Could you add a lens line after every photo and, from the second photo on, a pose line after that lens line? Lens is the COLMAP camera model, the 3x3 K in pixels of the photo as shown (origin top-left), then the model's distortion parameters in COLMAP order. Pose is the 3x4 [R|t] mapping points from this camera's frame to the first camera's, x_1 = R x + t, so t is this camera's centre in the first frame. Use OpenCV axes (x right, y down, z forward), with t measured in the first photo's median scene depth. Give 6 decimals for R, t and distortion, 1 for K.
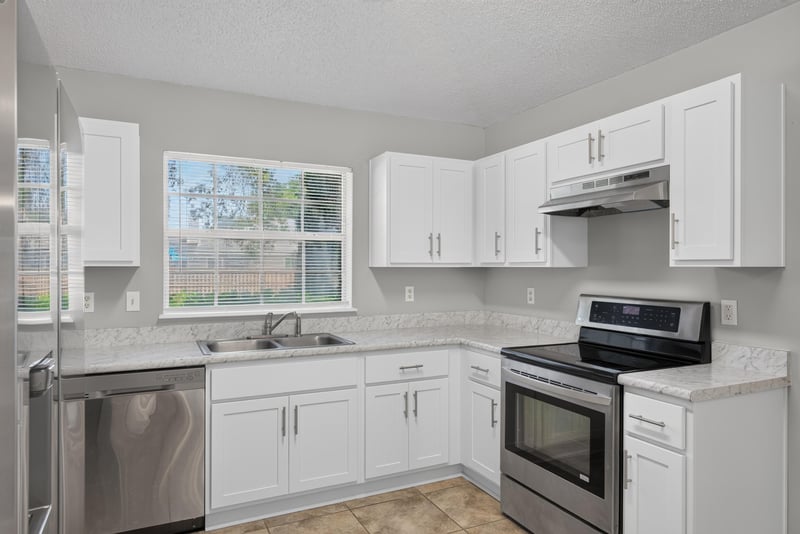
lens RADIAL K [[512.0, 0, 400.0], [0, 512.0, 267.0], [0, 0, 1]] dist [0.005110, 0.001579]
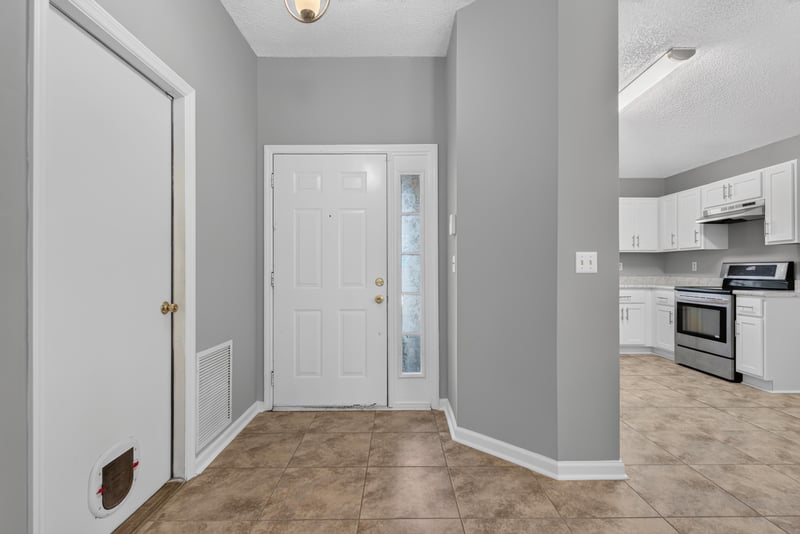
lens RADIAL K [[384.2, 0, 400.0], [0, 384.2, 267.0], [0, 0, 1]] dist [-0.000022, 0.000265]
pose [[0.904264, -0.003462, -0.426960, -0.153607], [-0.000159, 0.999964, -0.008444, 0.087740], [0.426974, 0.007703, 0.904231, -0.937171]]
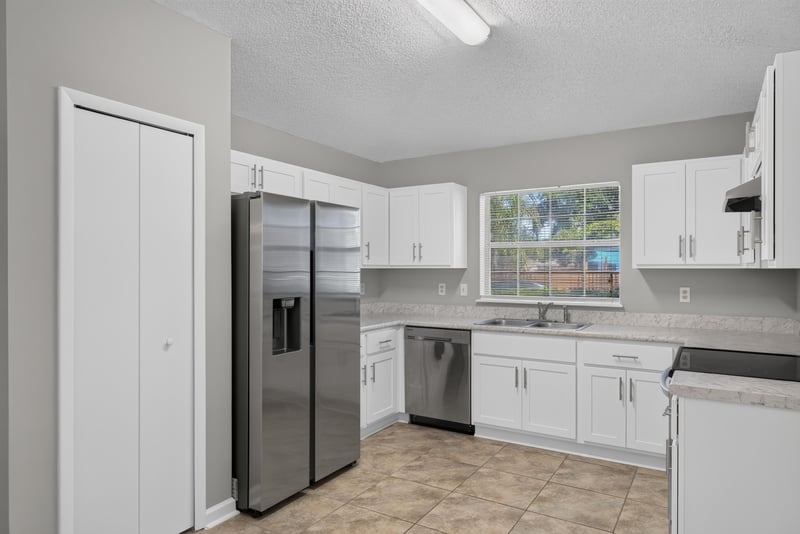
lens RADIAL K [[512.0, 0, 400.0], [0, 512.0, 267.0], [0, 0, 1]] dist [0.005110, 0.001579]
pose [[0.537736, -0.002835, -0.843109, 0.754967], [-0.000314, 0.999994, -0.003563, 0.001184], [0.843113, 0.002181, 0.537731, -0.035261]]
